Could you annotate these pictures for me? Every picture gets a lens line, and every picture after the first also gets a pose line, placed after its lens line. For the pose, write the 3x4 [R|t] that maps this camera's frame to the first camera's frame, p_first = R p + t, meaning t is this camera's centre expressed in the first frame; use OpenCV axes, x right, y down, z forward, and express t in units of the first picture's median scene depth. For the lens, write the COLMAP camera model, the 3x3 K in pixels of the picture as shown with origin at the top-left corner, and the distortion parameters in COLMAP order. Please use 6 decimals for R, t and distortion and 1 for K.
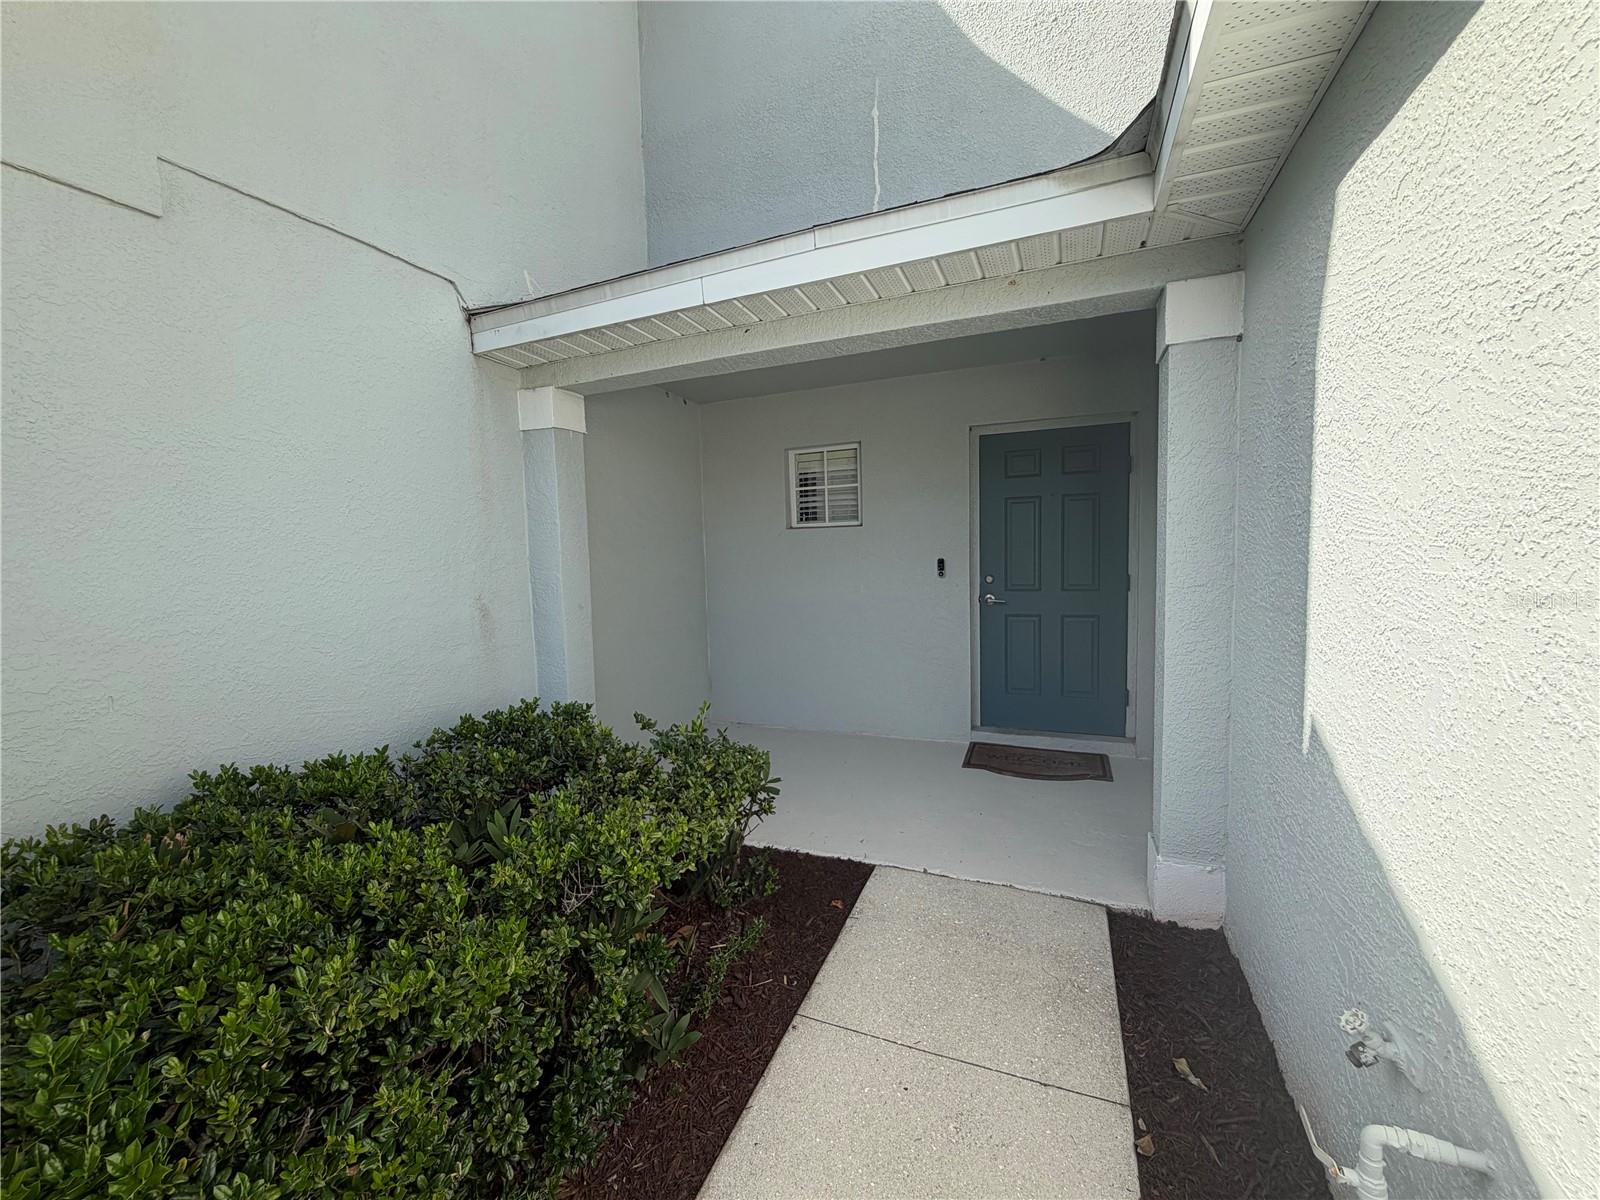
lens RADIAL K [[636.9, 0, 799.1], [0, 636.9, 597.9], [0, 0, 1]] dist [-0.001102, 0.000146]
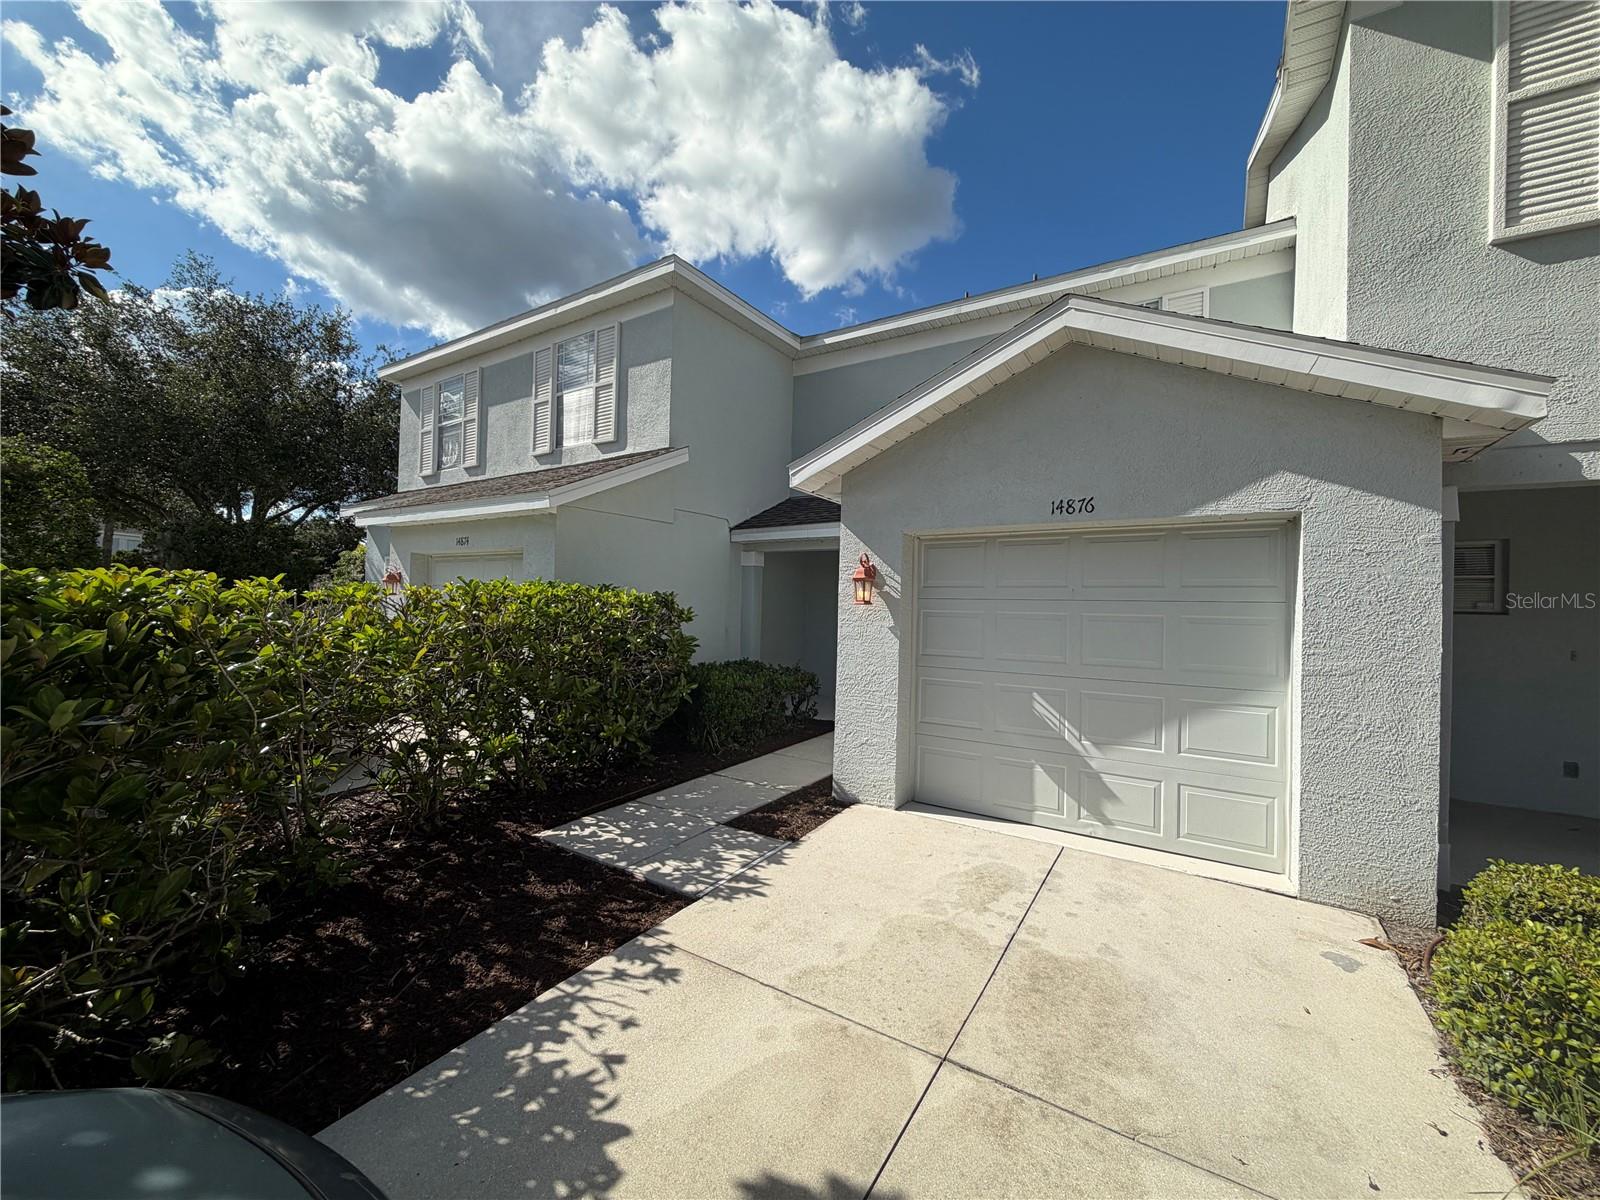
lens RADIAL K [[636.9, 0, 799.1], [0, 636.9, 598.8], [0, 0, 1]] dist [-0.001102, 0.000146]
pose [[0.983838, 0.046406, -0.172942, 0.215698], [-0.061620, 0.994587, -0.083666, 0.068985], [0.168124, 0.092970, 0.981372, -1.231309]]
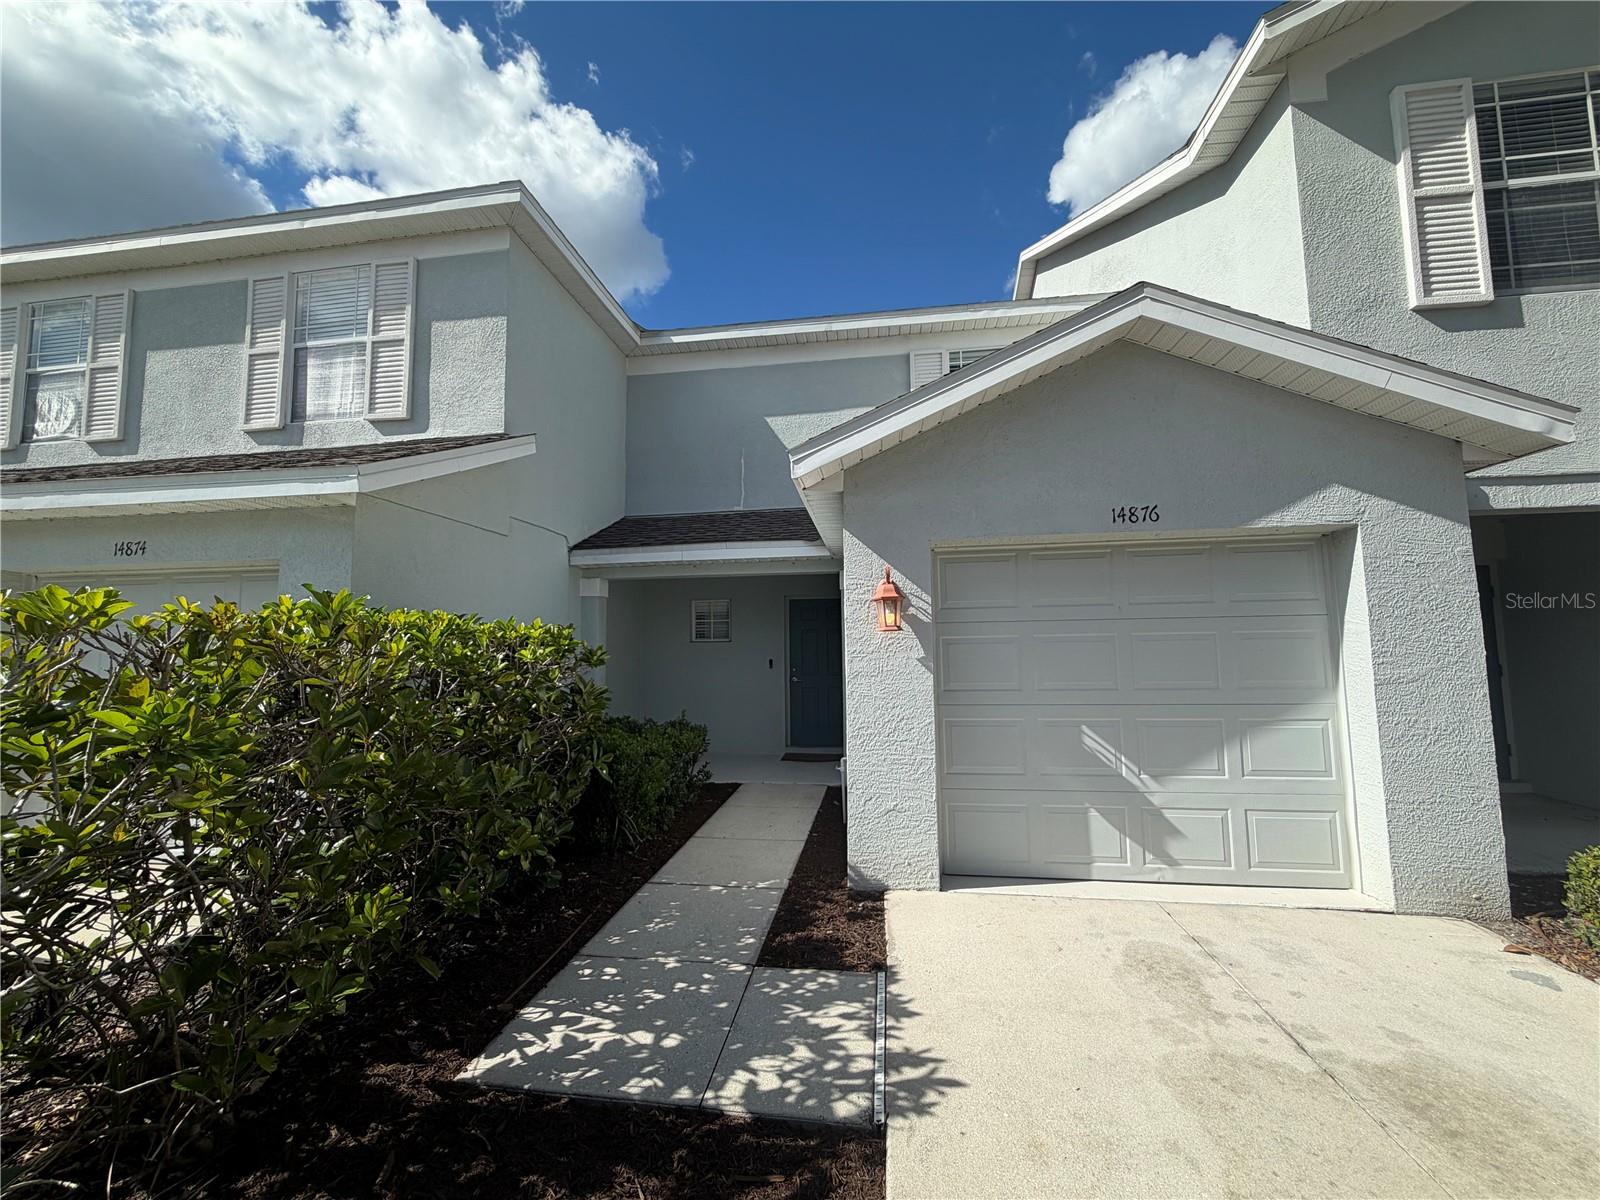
lens RADIAL K [[636.9, 0, 797.8], [0, 636.9, 598.0], [0, 0, 1]] dist [-0.001102, 0.000146]
pose [[0.966892, 0.034789, 0.252803, -0.202682], [0.007471, 0.986380, -0.164314, 0.077224], [-0.255076, 0.160763, 0.953463, -0.937090]]
